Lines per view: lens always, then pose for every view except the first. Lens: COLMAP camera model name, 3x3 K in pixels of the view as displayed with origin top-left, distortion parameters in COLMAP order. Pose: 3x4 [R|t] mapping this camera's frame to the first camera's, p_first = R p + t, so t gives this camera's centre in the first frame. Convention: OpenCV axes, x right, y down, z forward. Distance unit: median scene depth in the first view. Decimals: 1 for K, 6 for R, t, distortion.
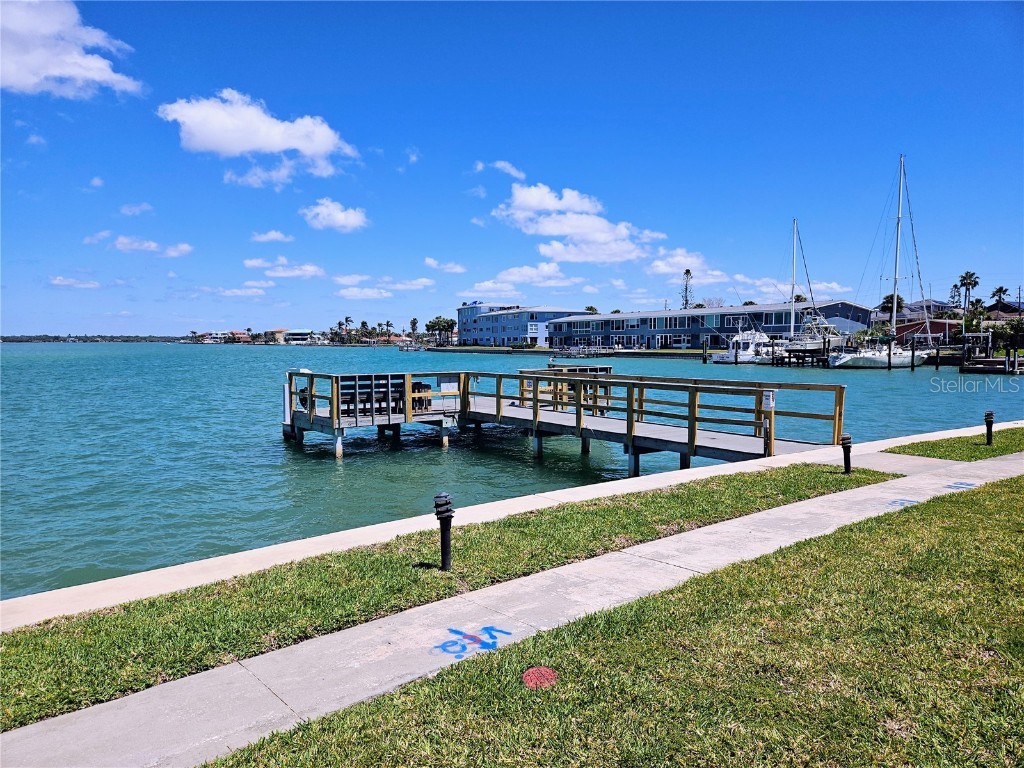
lens RADIAL K [[683.6, 0, 508.8], [0, 683.6, 393.9], [0, 0, 1]] dist [0.083184, -0.072898]
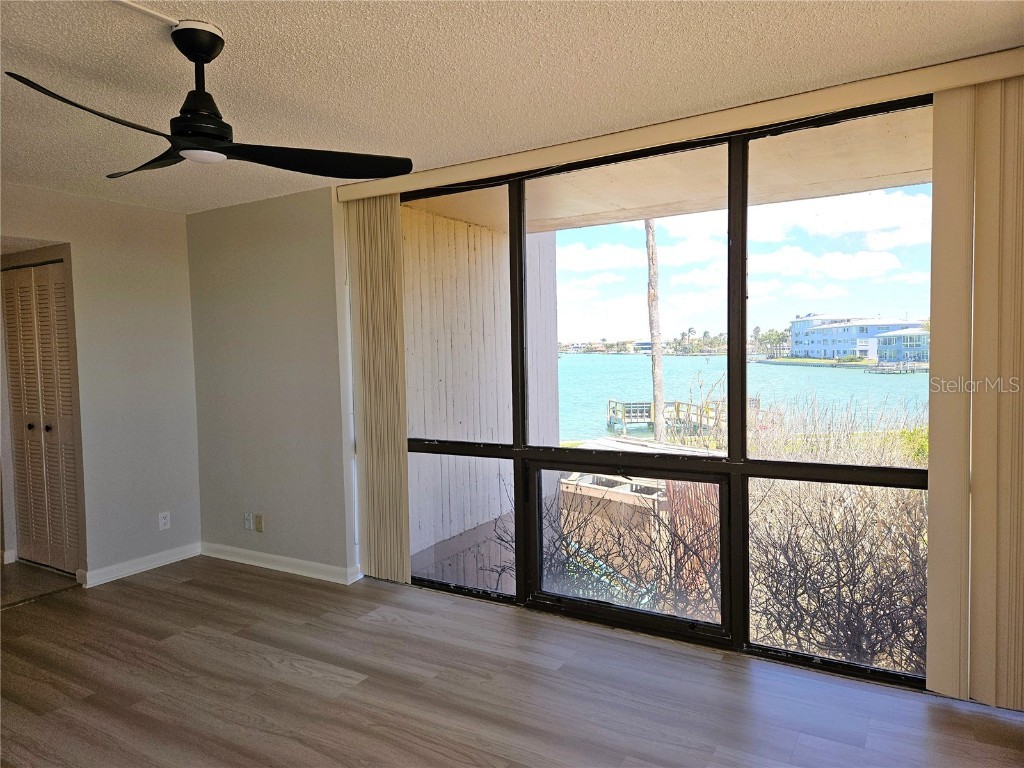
lens RADIAL K [[769.3, 0, 504.6], [0, 769.3, 379.4], [0, 0, 1]] dist [0.000865, -0.000362]
pose [[0.882103, 0.009874, -0.470953, 0.066565], [-0.020750, 0.999624, -0.017906, -0.004834], [0.470599, 0.025567, 0.881977, -0.165555]]
